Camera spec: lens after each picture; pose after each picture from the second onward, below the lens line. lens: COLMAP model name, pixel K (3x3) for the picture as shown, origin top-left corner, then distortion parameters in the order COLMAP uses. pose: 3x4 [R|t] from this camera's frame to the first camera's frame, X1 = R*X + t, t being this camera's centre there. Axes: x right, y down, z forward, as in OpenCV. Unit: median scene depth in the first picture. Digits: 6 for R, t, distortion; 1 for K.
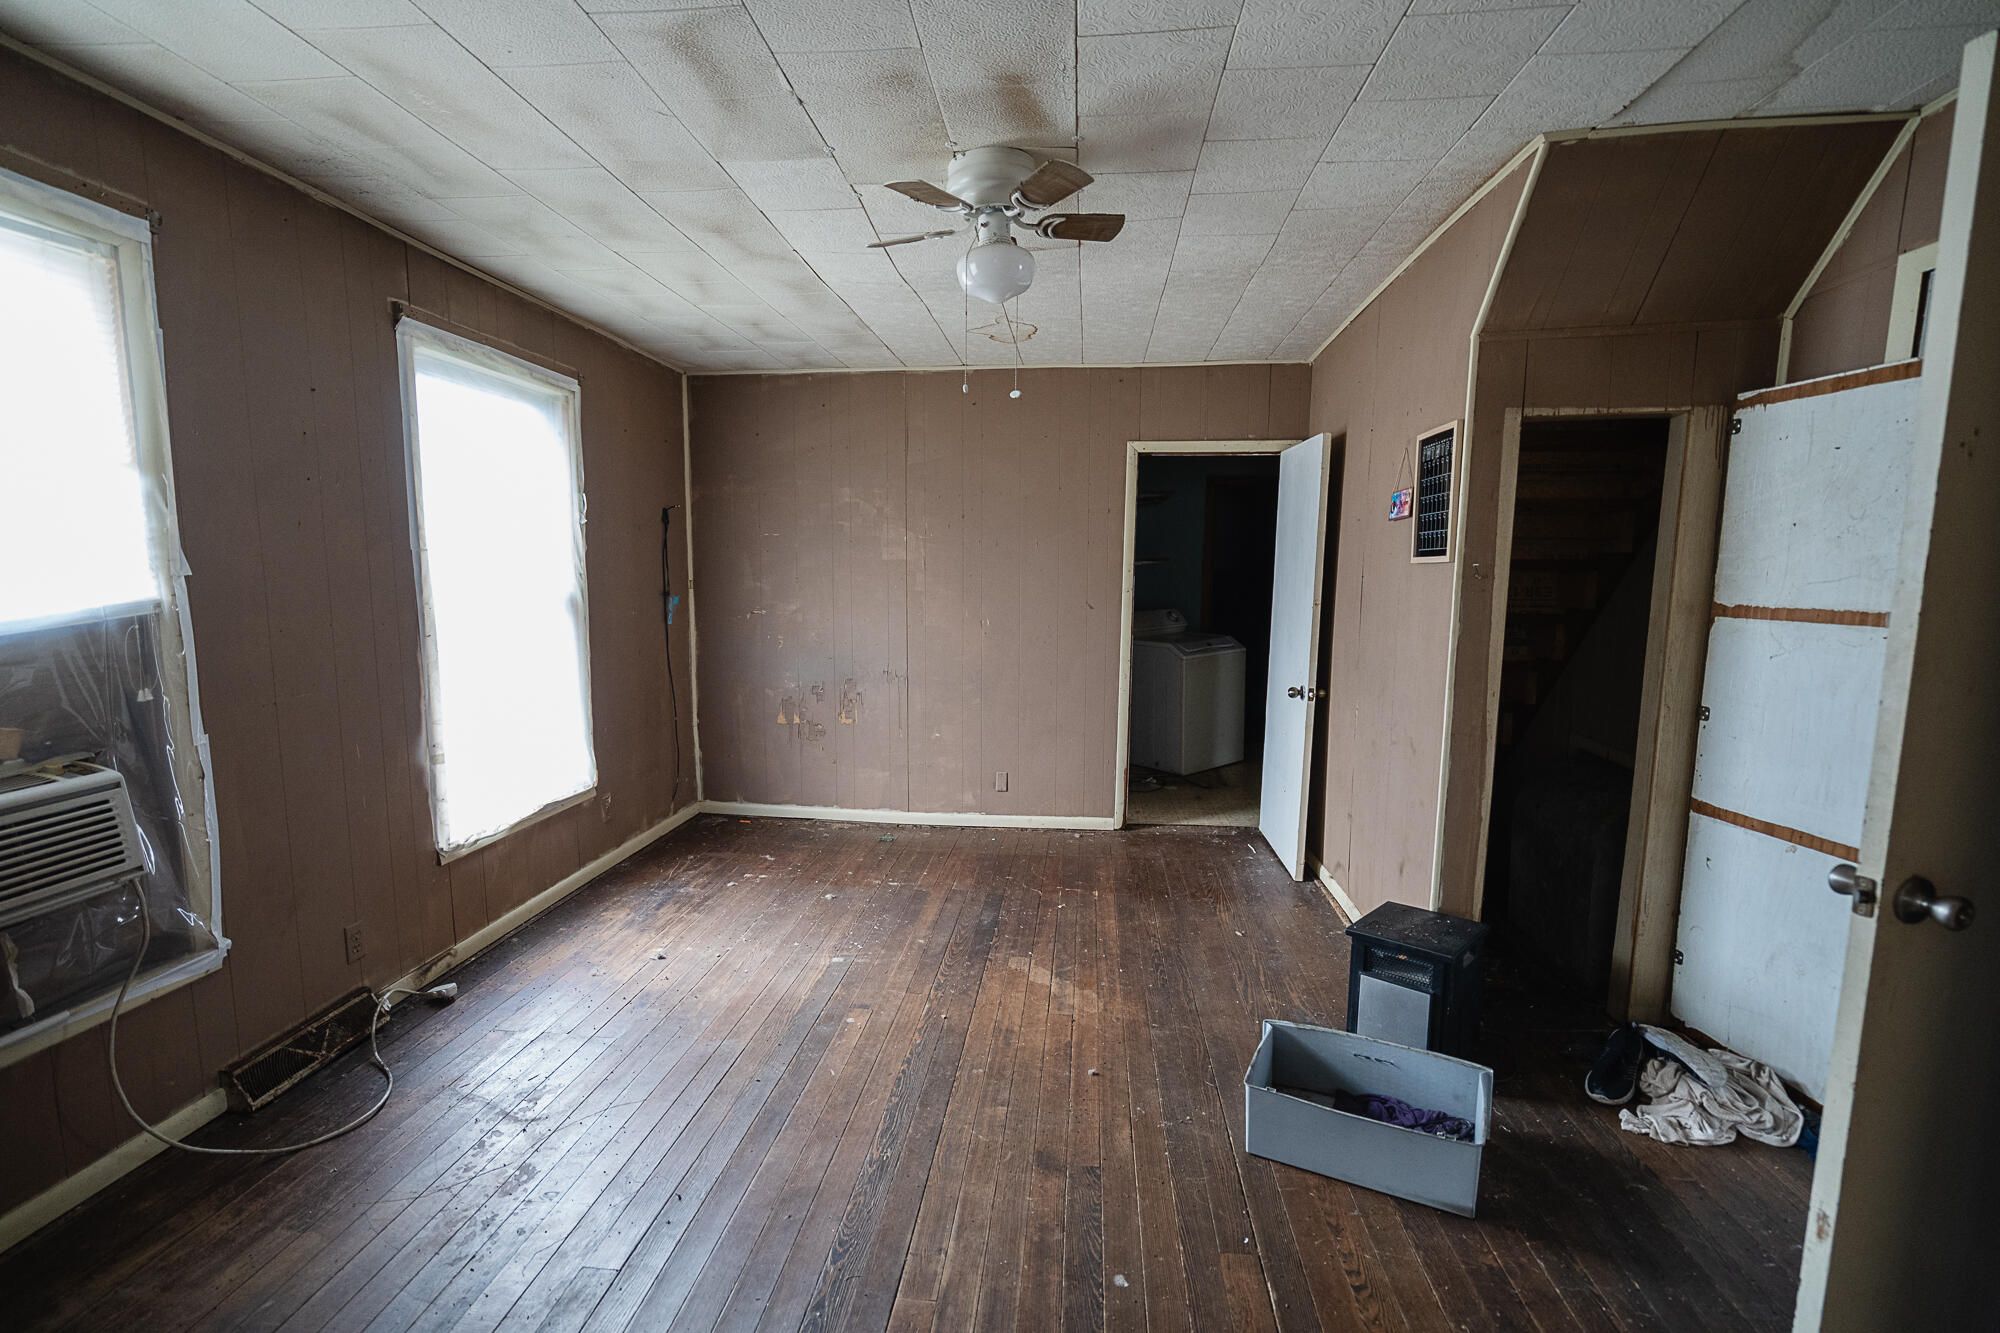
lens RADIAL K [[888.8, 0, 993.9], [0, 888.8, 674.0], [0, 0, 1]] dist [-0.001487, 0.000016]
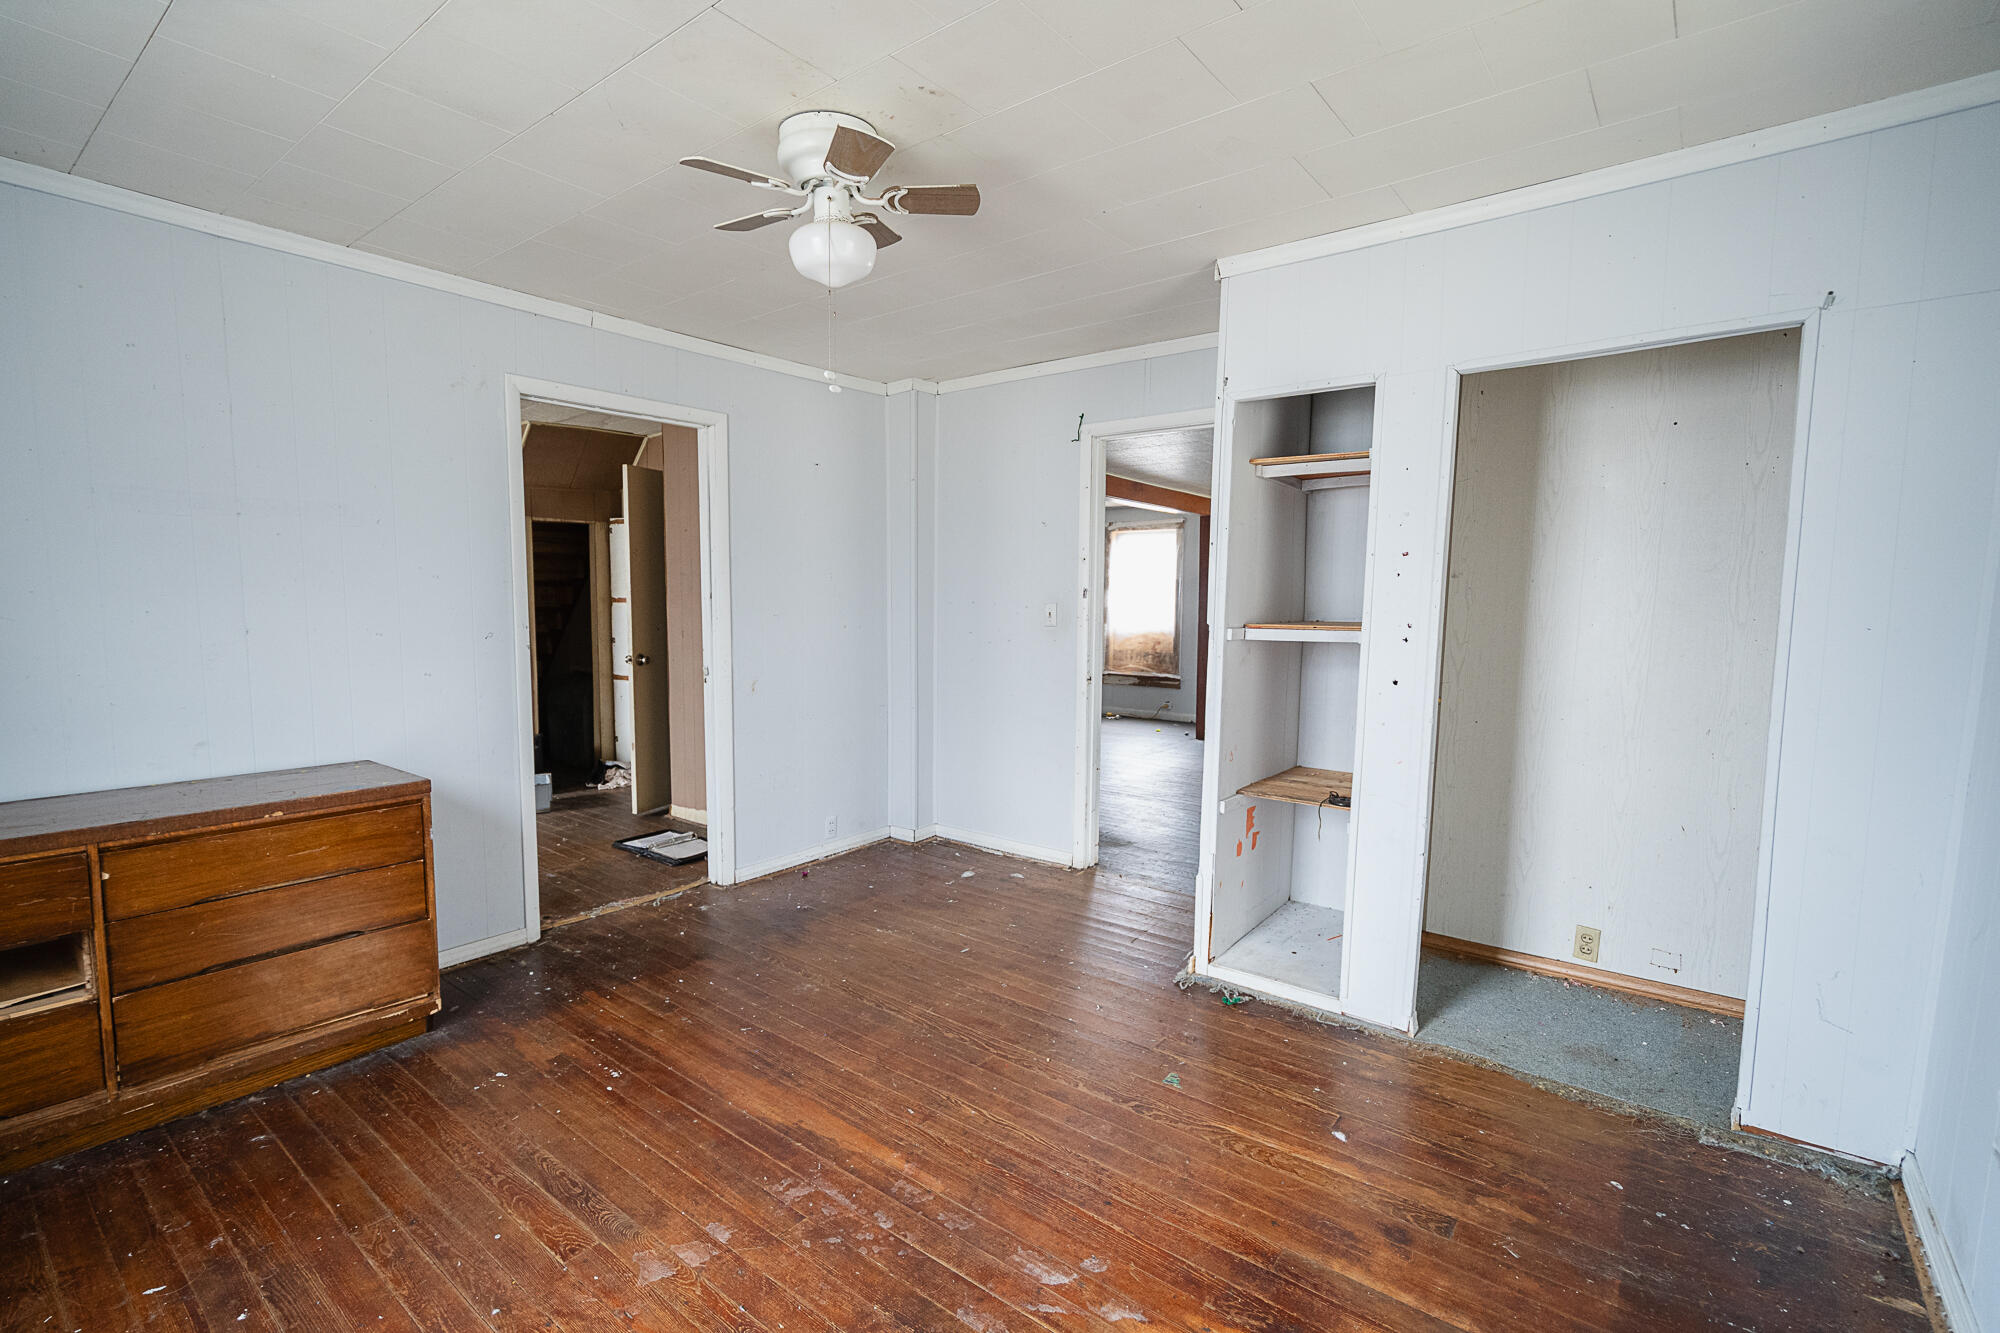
lens RADIAL K [[888.8, 0, 993.9], [0, 888.8, 674.0], [0, 0, 1]] dist [-0.001487, 0.000016]
pose [[0.524758, -0.081121, 0.847377, -0.831767], [0.097435, 0.994630, 0.034879, 0.163317], [-0.845657, 0.064261, 0.529845, -1.322509]]
